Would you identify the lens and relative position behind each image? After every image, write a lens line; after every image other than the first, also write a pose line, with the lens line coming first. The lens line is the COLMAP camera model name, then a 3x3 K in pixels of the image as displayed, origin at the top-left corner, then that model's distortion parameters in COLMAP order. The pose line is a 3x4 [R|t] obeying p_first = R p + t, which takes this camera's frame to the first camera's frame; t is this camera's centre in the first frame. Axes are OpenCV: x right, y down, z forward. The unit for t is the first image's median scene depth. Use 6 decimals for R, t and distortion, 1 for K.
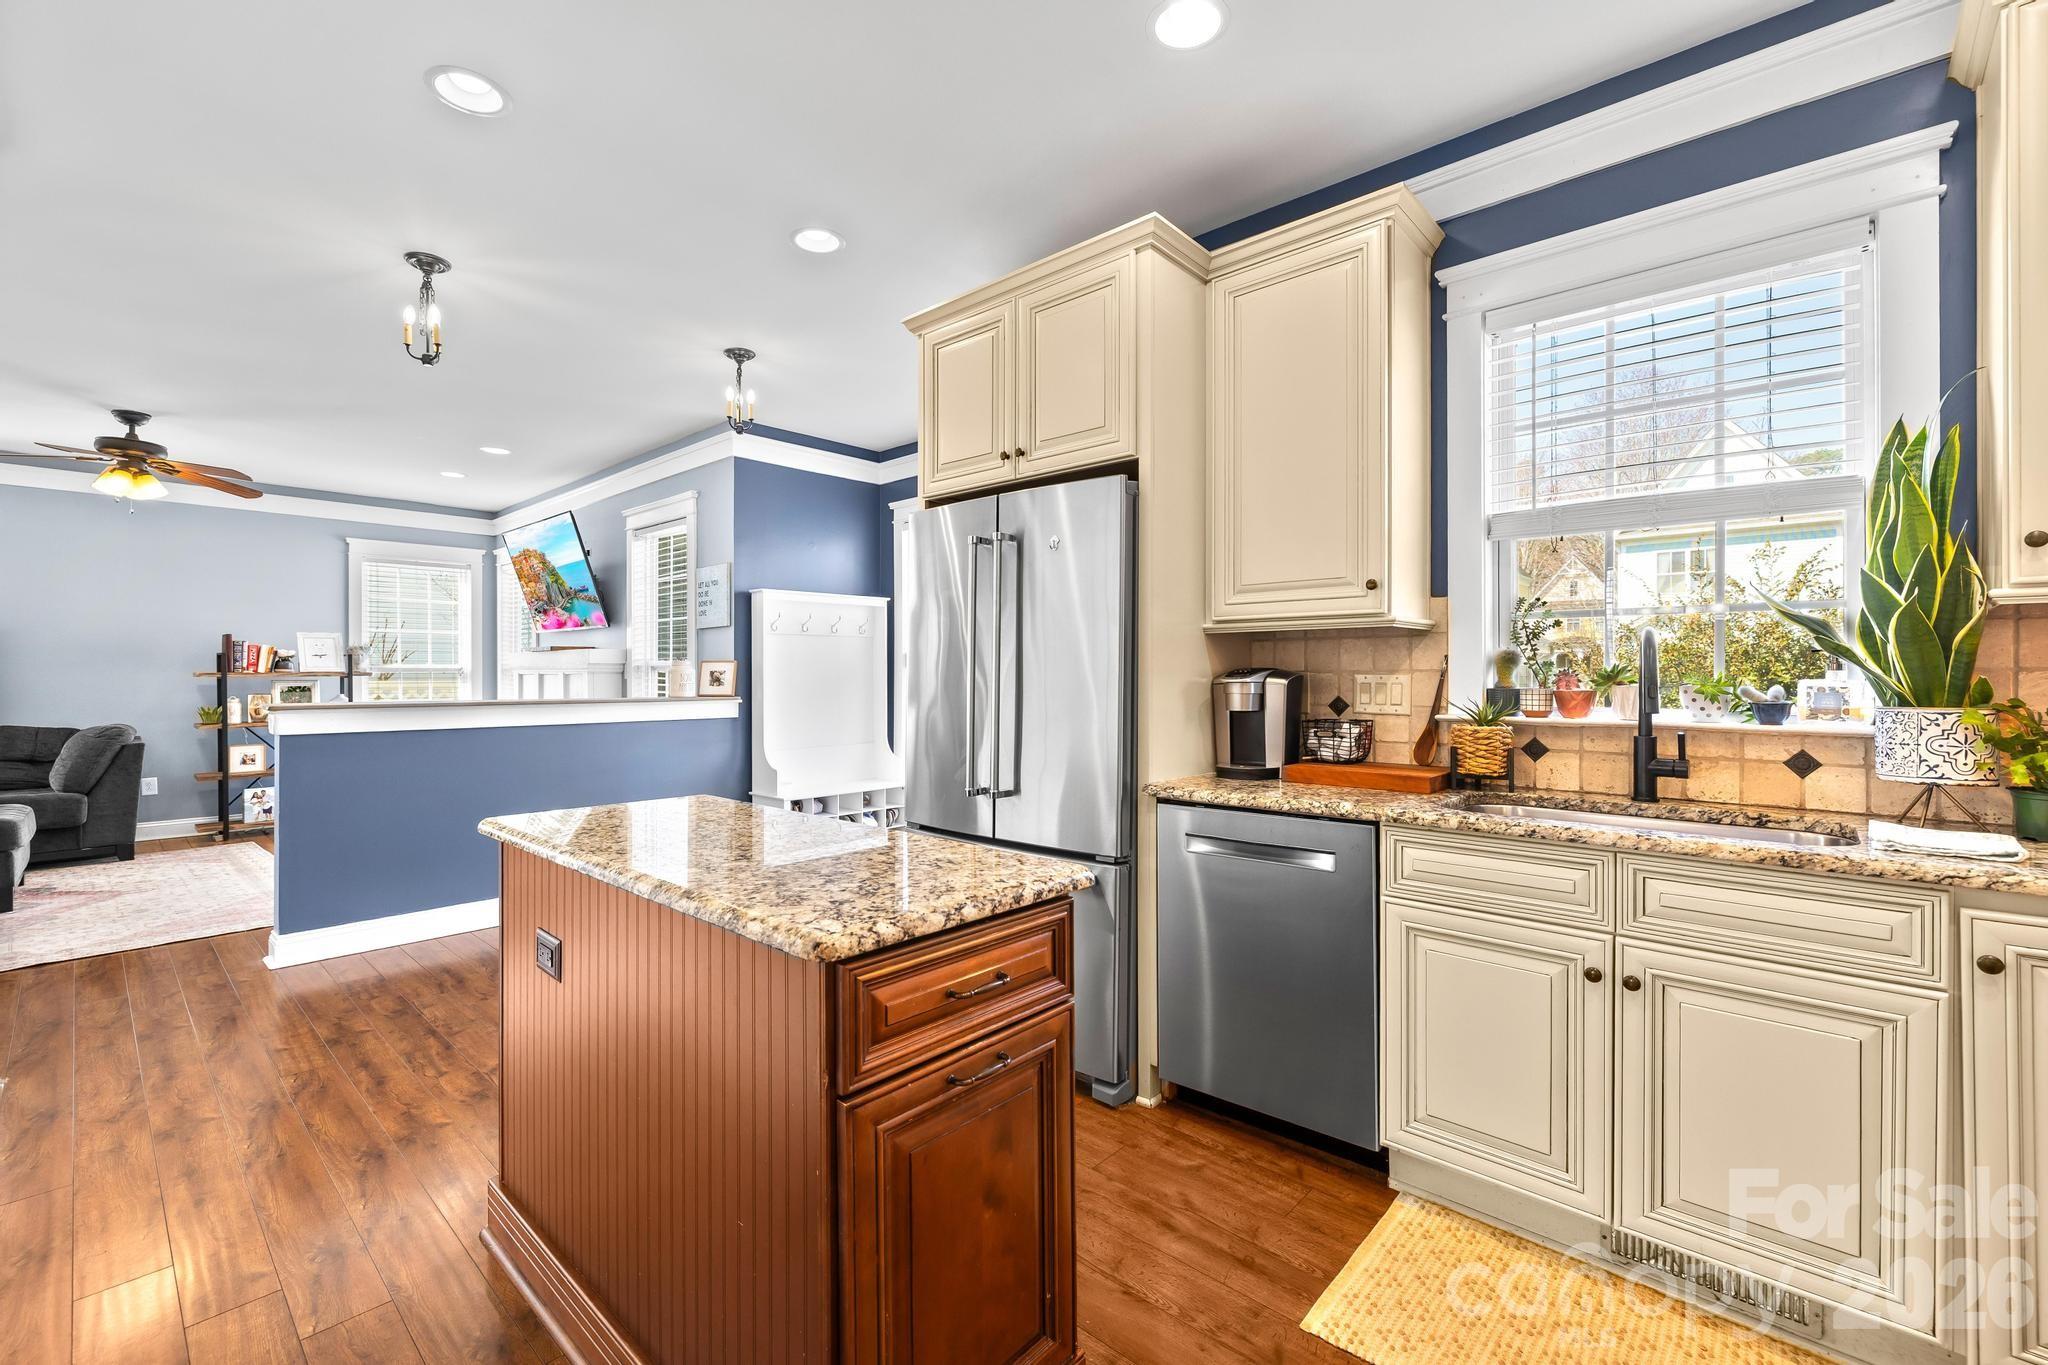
lens RADIAL K [[870.7, 0, 1037.2], [0, 870.7, 674.1], [0, 0, 1]] dist [-0.002358, -0.000452]
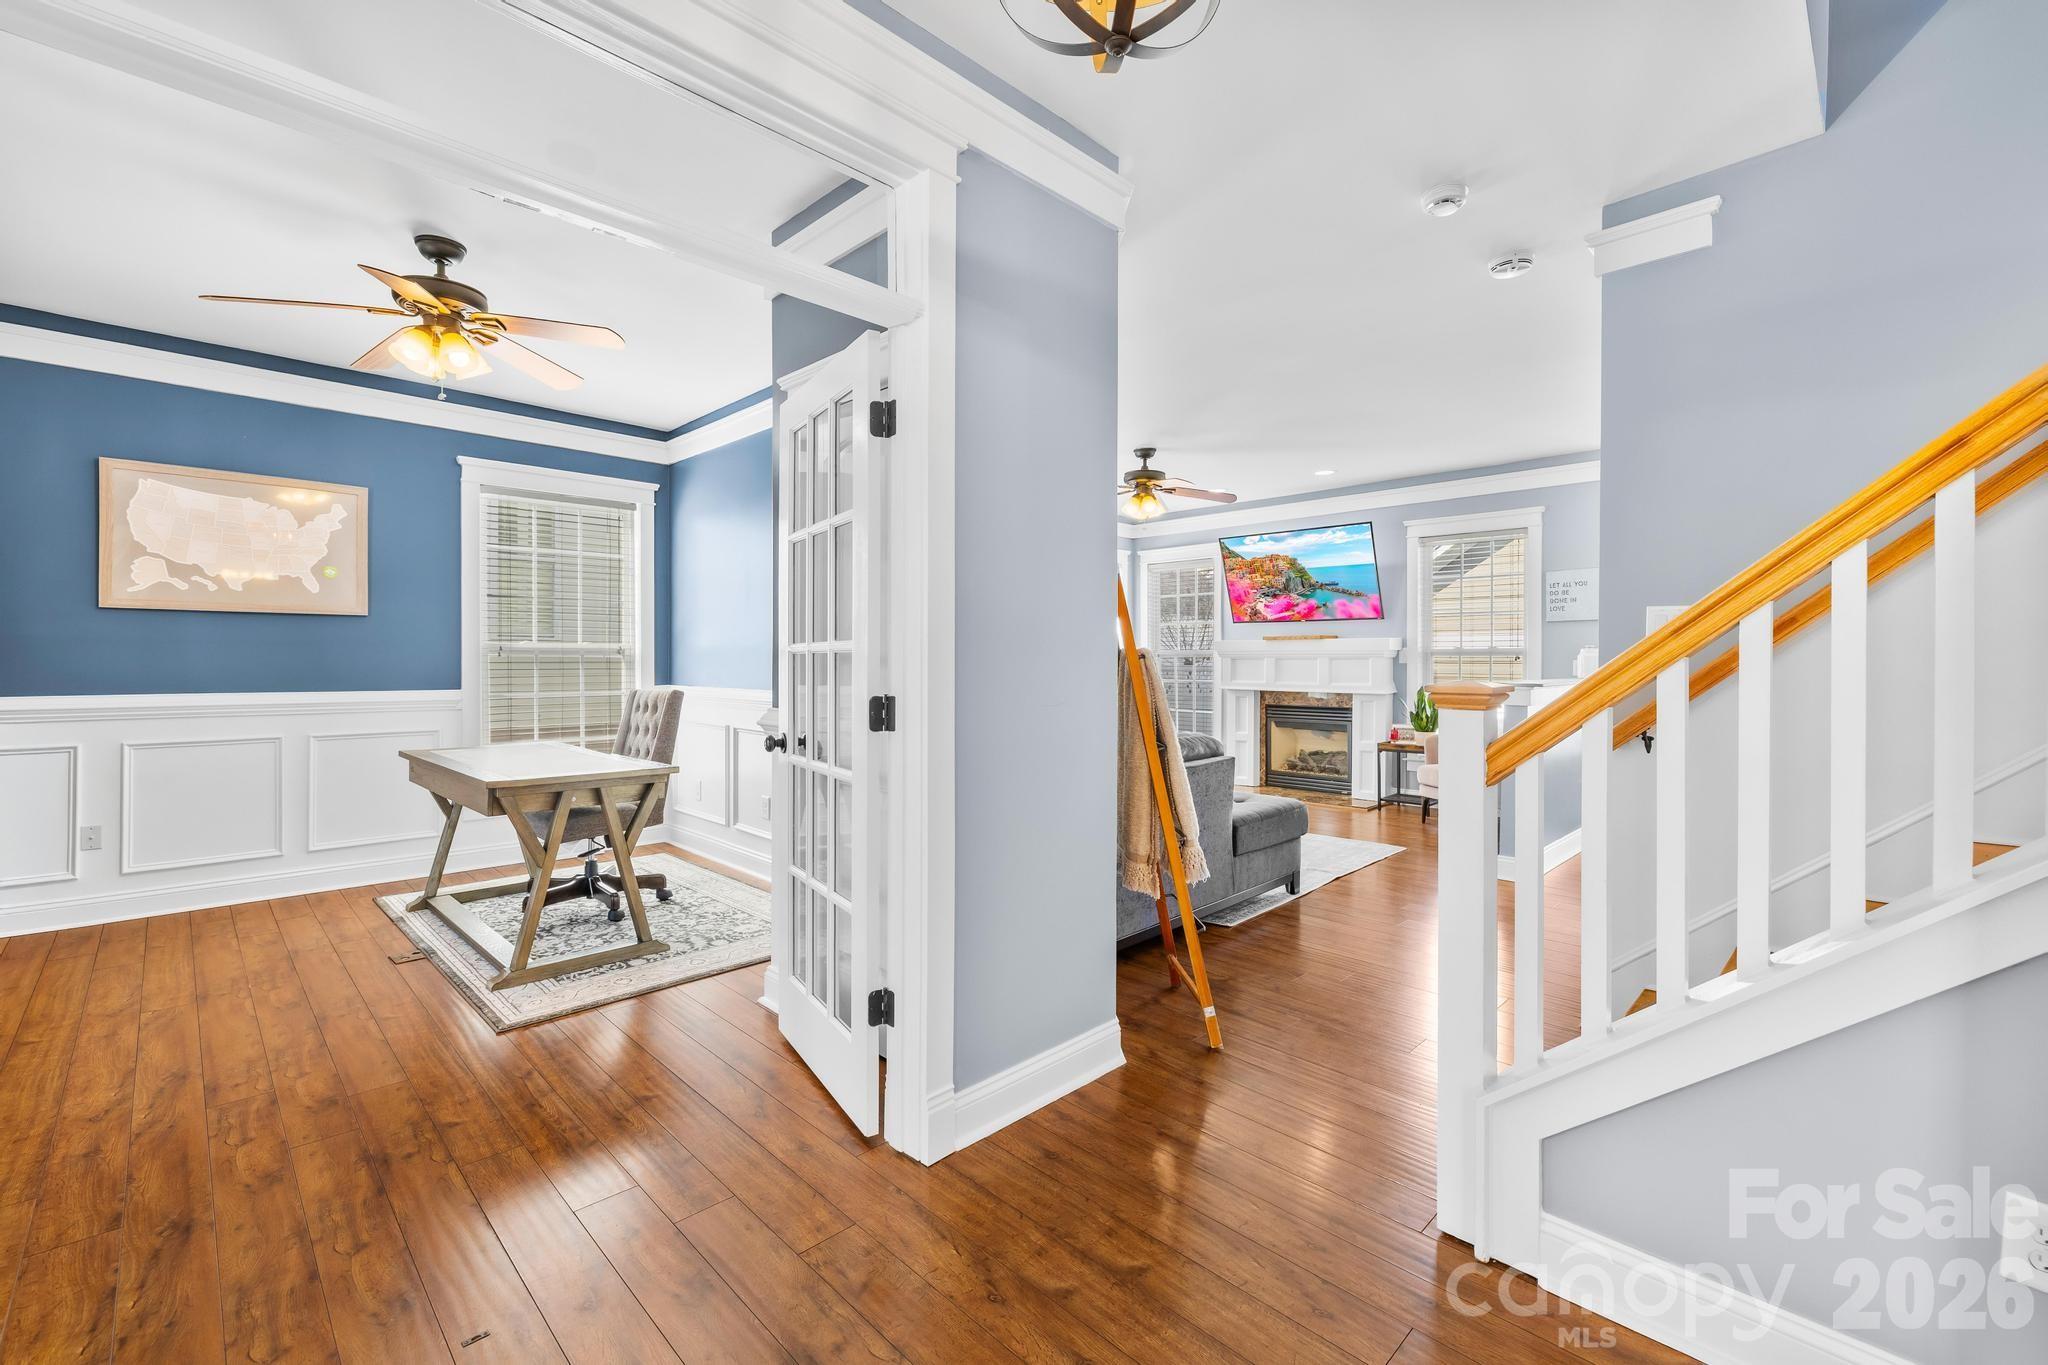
lens RADIAL K [[870.7, 0, 1018.5], [0, 870.7, 653.5], [0, 0, 1]] dist [-0.002358, -0.000452]
pose [[0.998091, 0.002362, -0.061721, -2.480603], [-0.002646, 0.999986, -0.004516, -0.002567], [0.061709, 0.004671, 0.998083, -0.561067]]
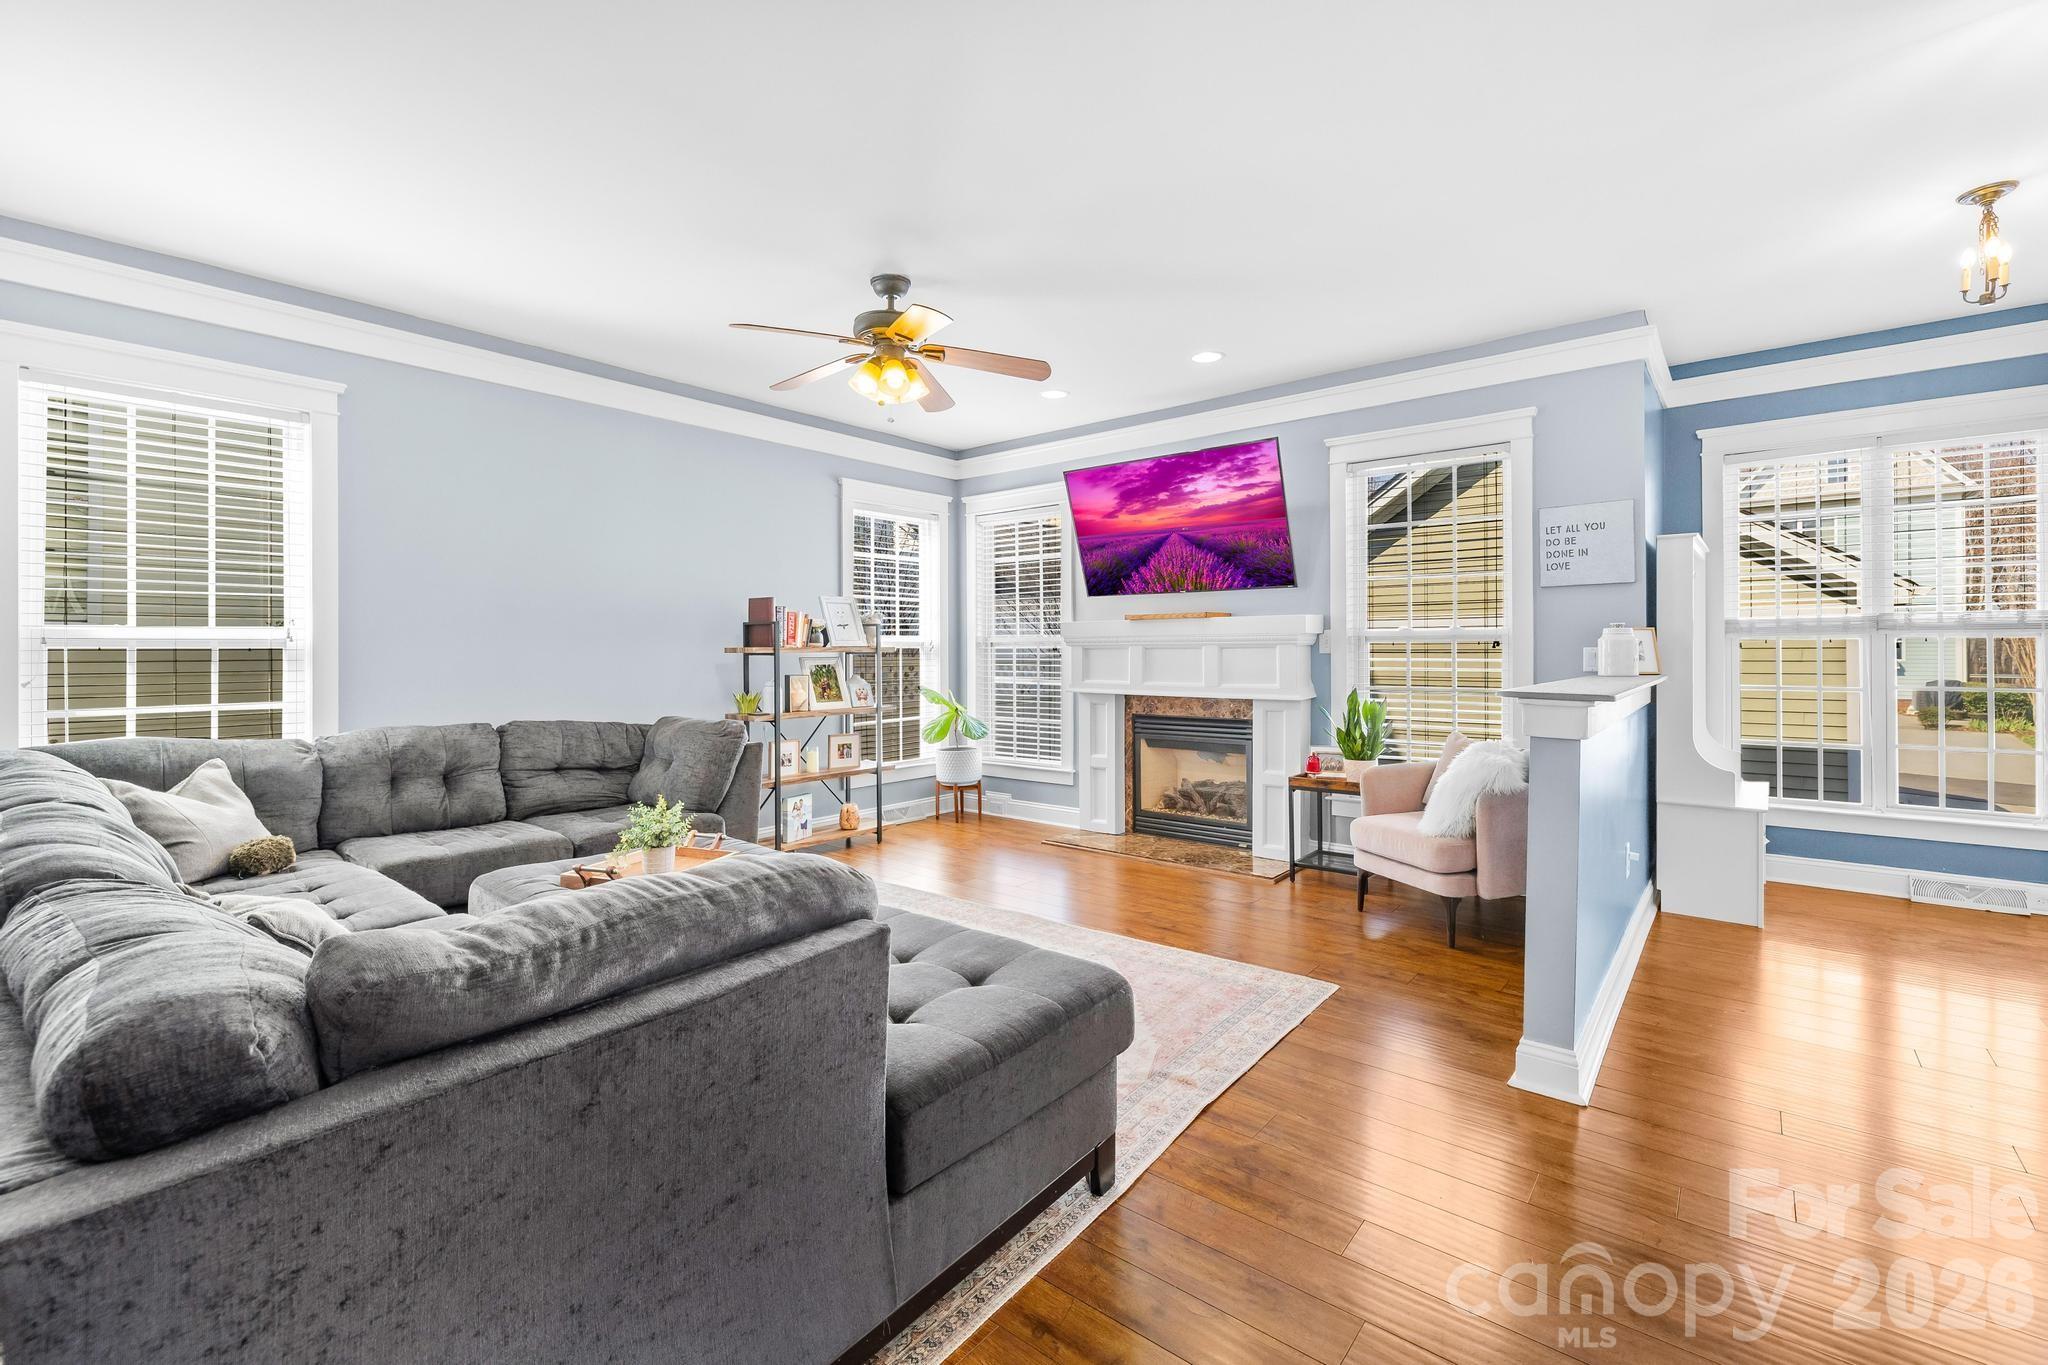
lens RADIAL K [[870.7, 0, 1044.9], [0, 870.7, 641.0], [0, 0, 1]] dist [-0.002358, -0.000452]
pose [[0.998487, -0.002459, 0.054931, -2.070275], [0.003060, 0.999936, -0.010863, 0.005503], [-0.054901, 0.011015, 0.998431, 0.623122]]
